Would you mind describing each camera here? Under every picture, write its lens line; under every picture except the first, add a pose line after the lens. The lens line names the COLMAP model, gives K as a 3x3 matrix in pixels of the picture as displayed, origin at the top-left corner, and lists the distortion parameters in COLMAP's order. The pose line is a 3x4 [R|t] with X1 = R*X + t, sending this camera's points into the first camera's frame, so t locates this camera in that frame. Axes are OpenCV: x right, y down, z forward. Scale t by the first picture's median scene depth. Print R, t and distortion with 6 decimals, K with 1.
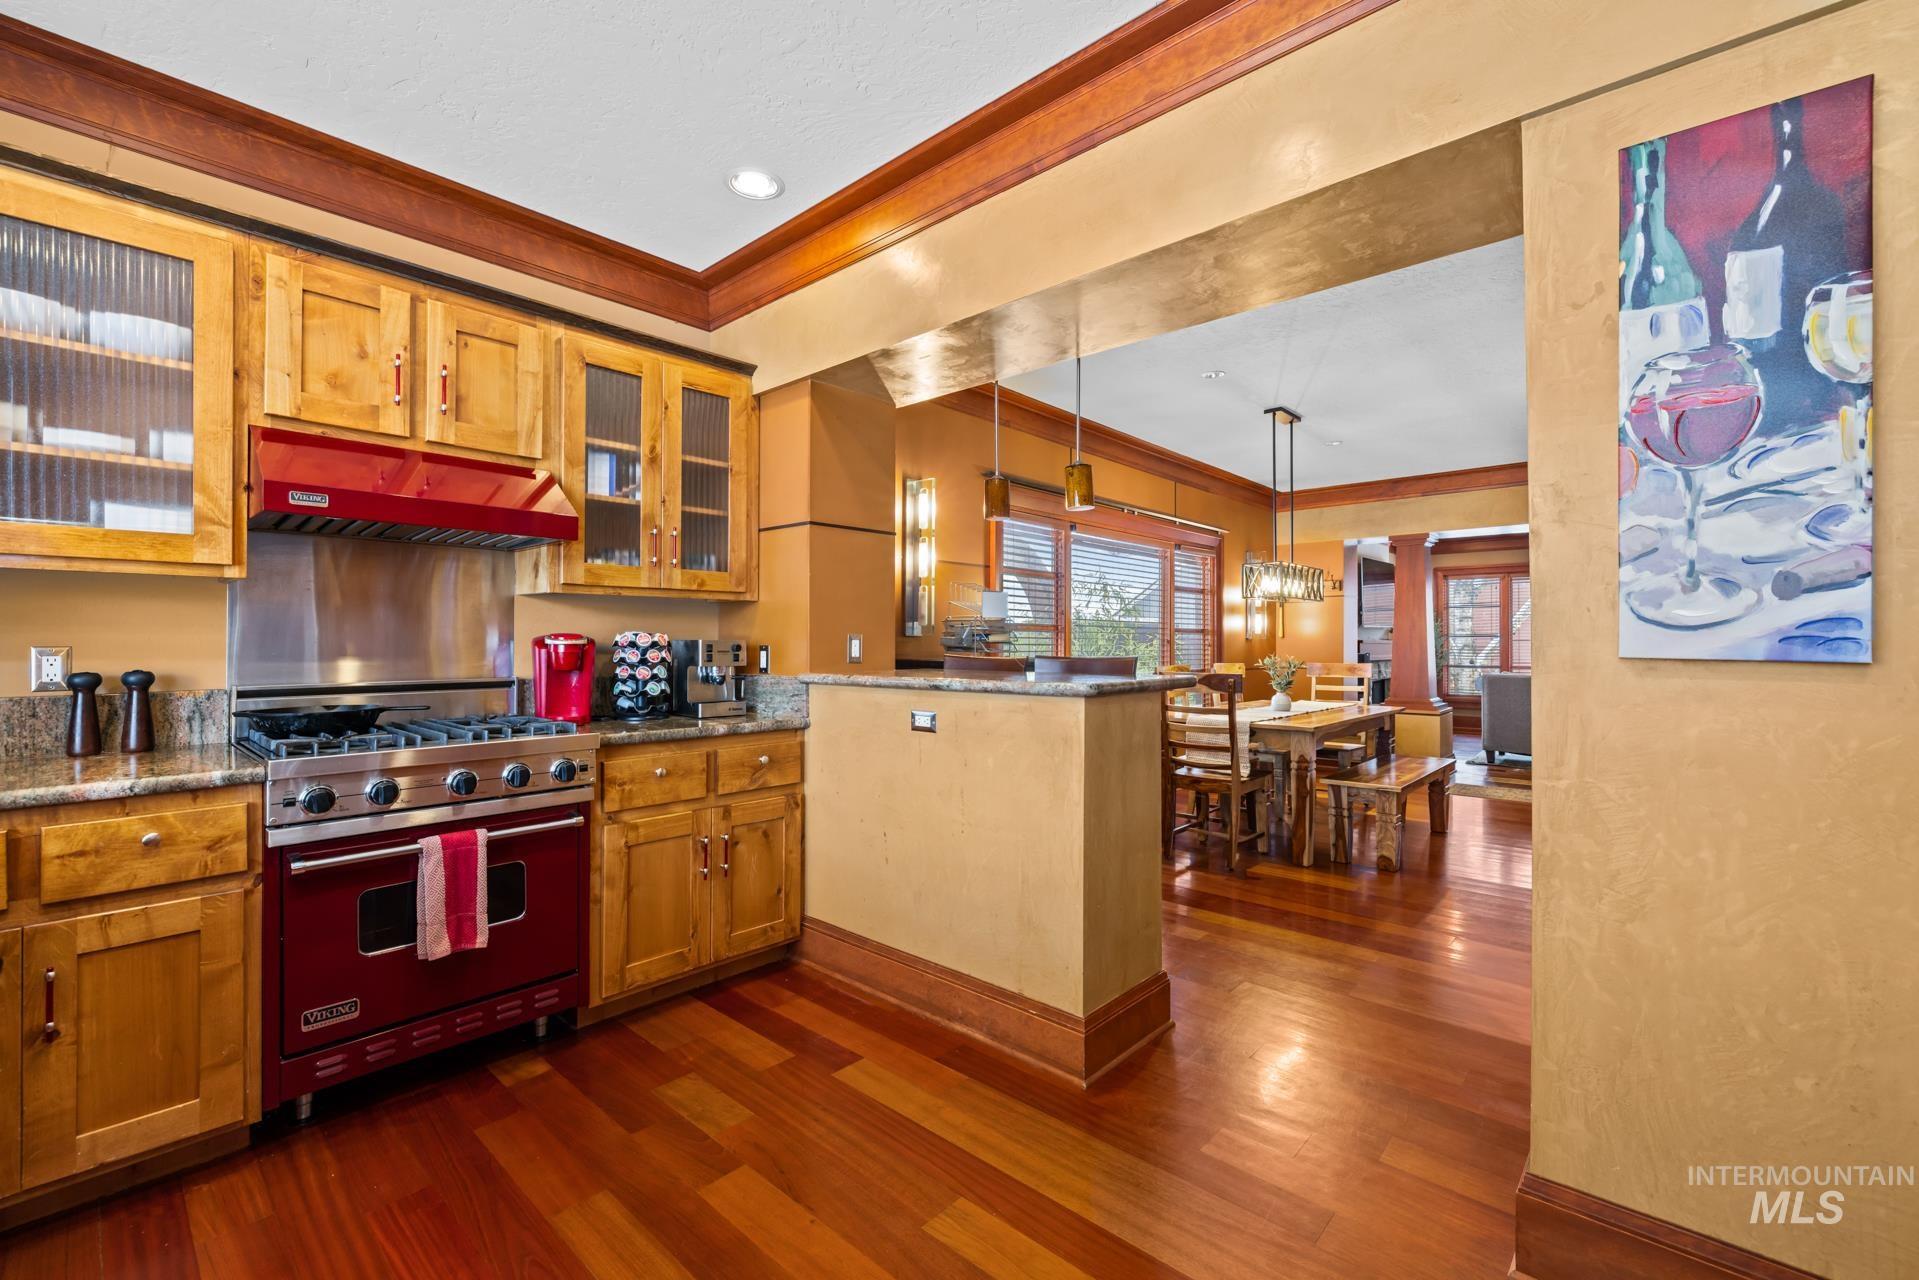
lens RADIAL K [[823.9, 0, 963.3], [0, 823.9, 633.1], [0, 0, 1]] dist [0.002777, -0.000672]
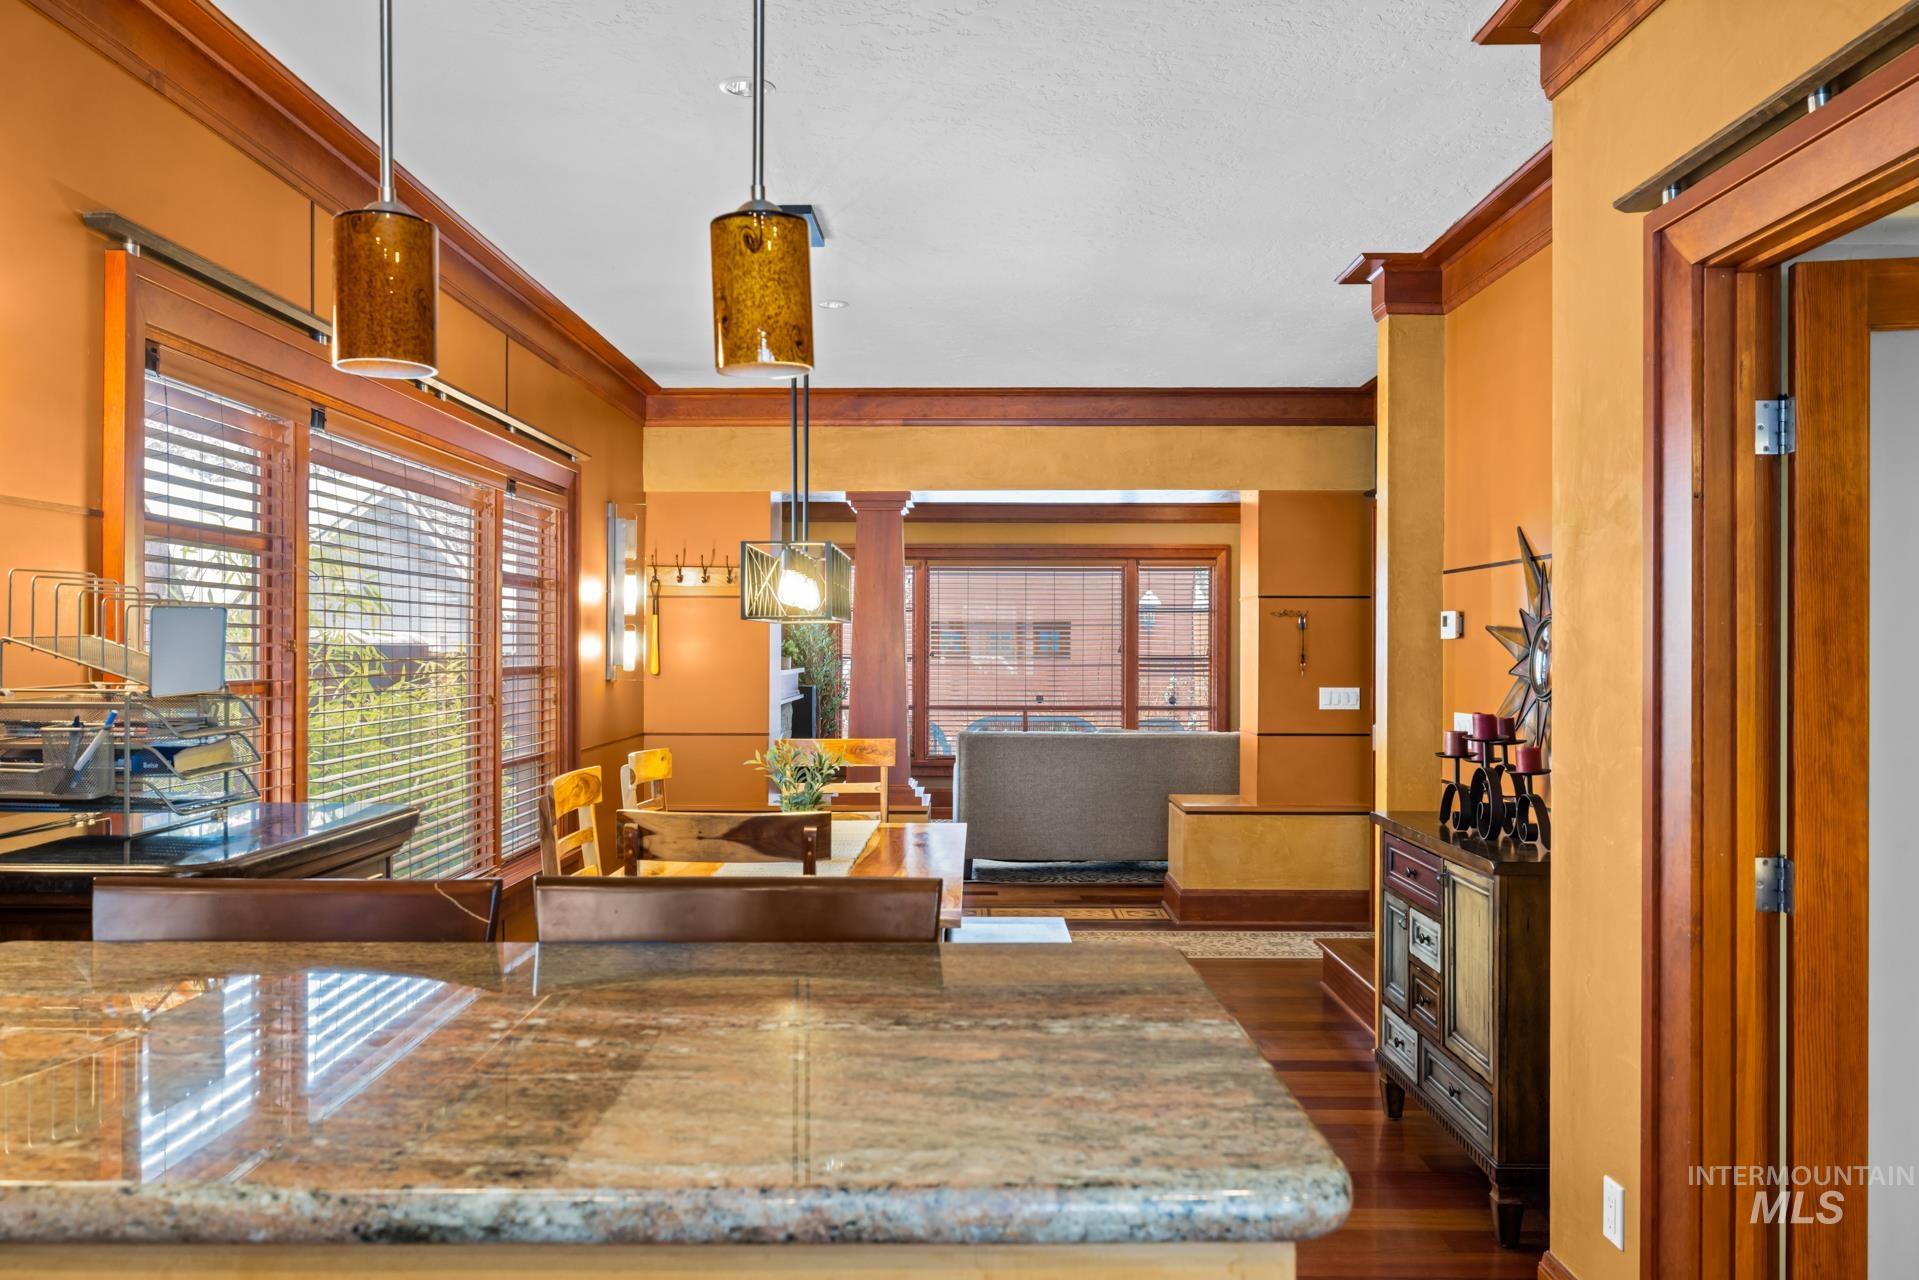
lens RADIAL K [[1421.8, 0, 964.8], [0, 1421.8, 640.8], [0, 0, 1]] dist [-0.004594, -0.002921]
pose [[0.753121, 0.004375, 0.657868, -0.210963], [-0.010951, 0.999923, 0.005887, -0.101594], [-0.657791, -0.011638, 0.753110, 0.965101]]
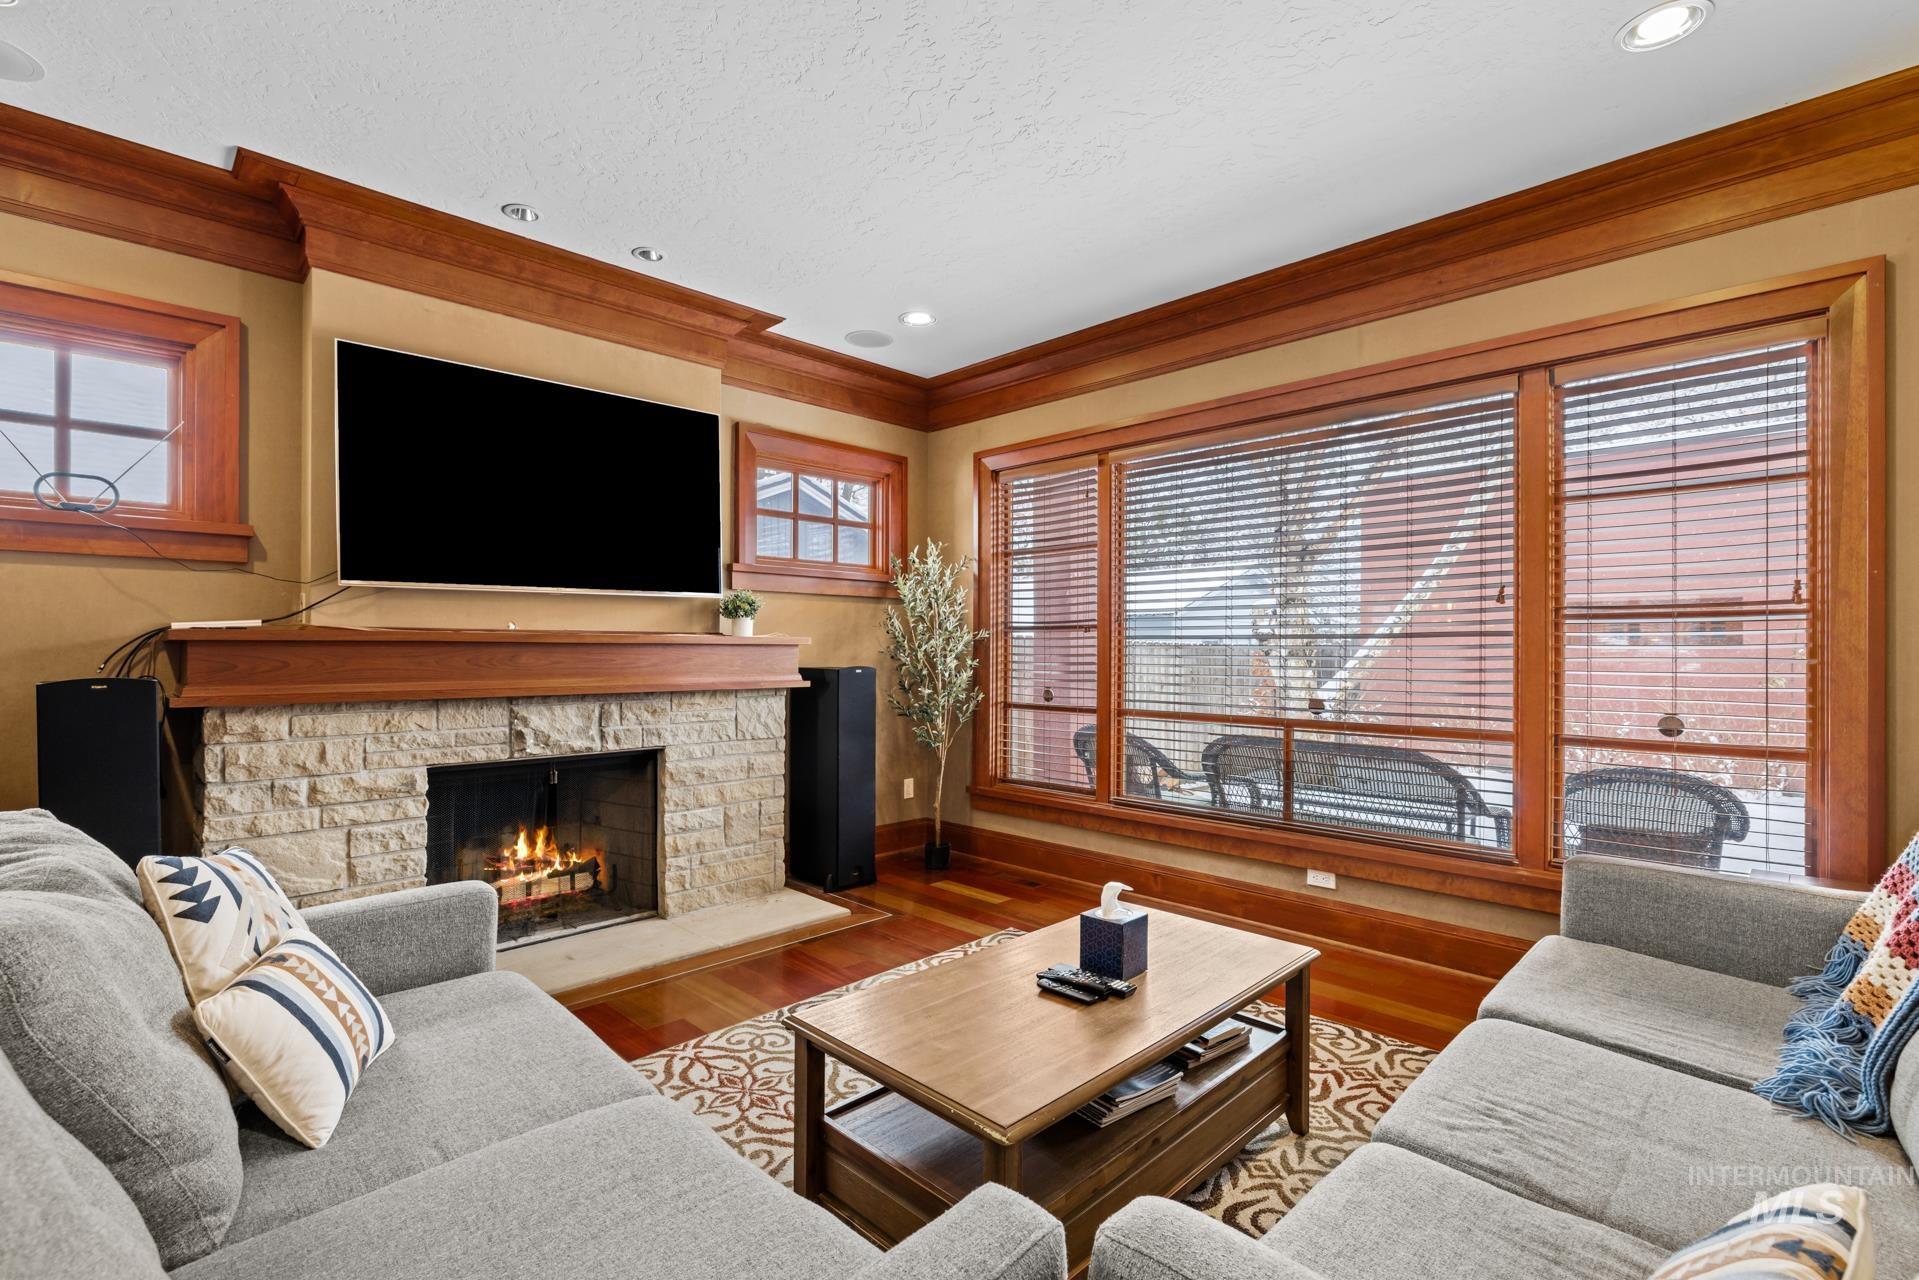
lens RADIAL K [[853.3, 0, 960.3], [0, 853.3, 641.6], [0, 0, 1]] dist [-0.008848, 0.002394]
pose [[0.998027, 0.002677, -0.062734, 3.763507], [-0.002484, 0.999992, 0.003150, 0.057959], [0.062742, -0.002988, 0.998025, 3.786604]]
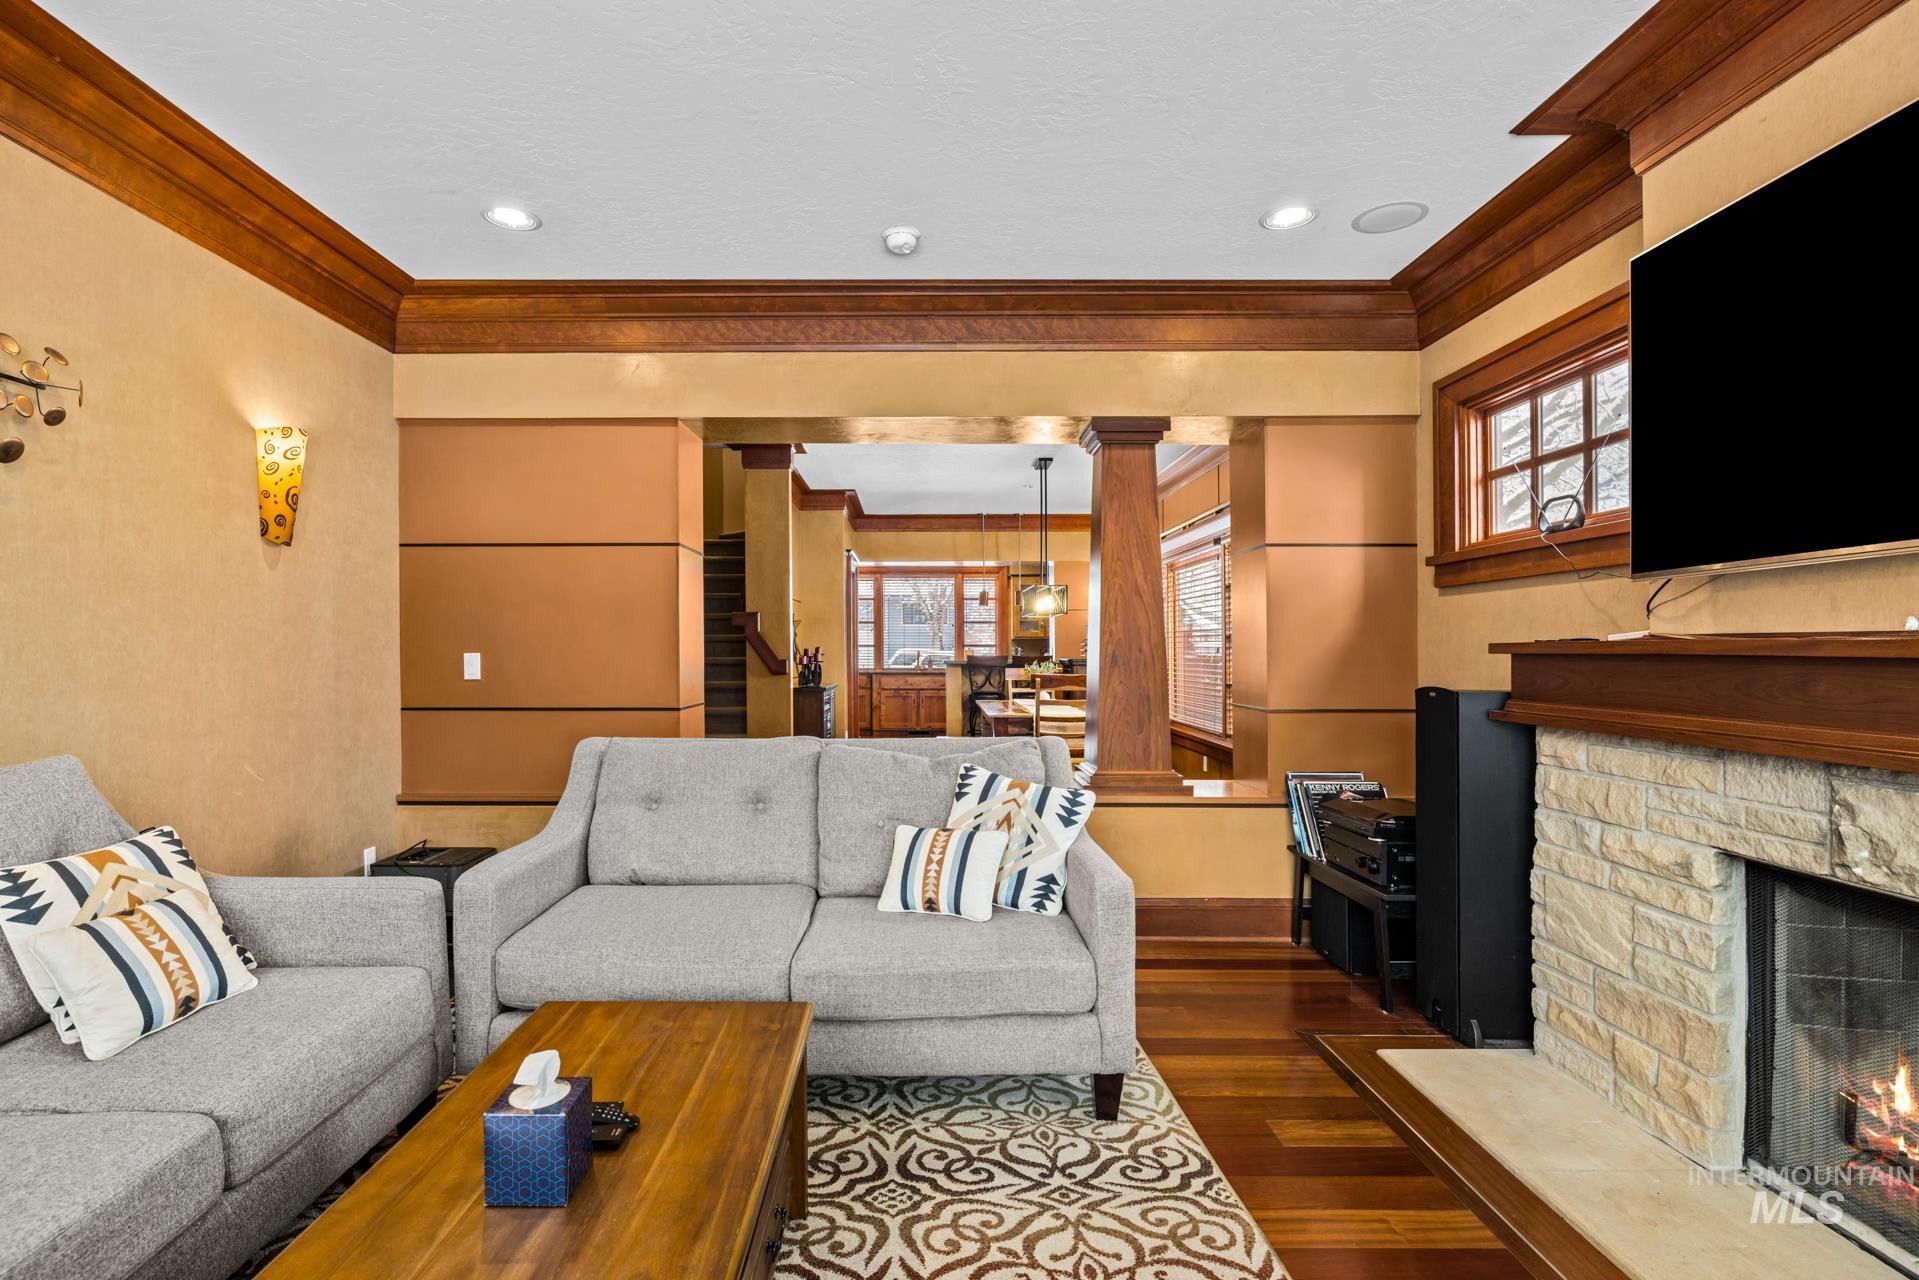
lens RADIAL K [[920.1, 0, 919.6], [0, 920.1, 646.2], [0, 0, 1]] dist [-0.004493, -0.000298]
pose [[-0.754847, -0.001372, -0.655900, 4.125603], [0.008751, 0.999888, -0.012164, 0.059109], [0.655843, -0.014922, -0.754750, 5.552974]]
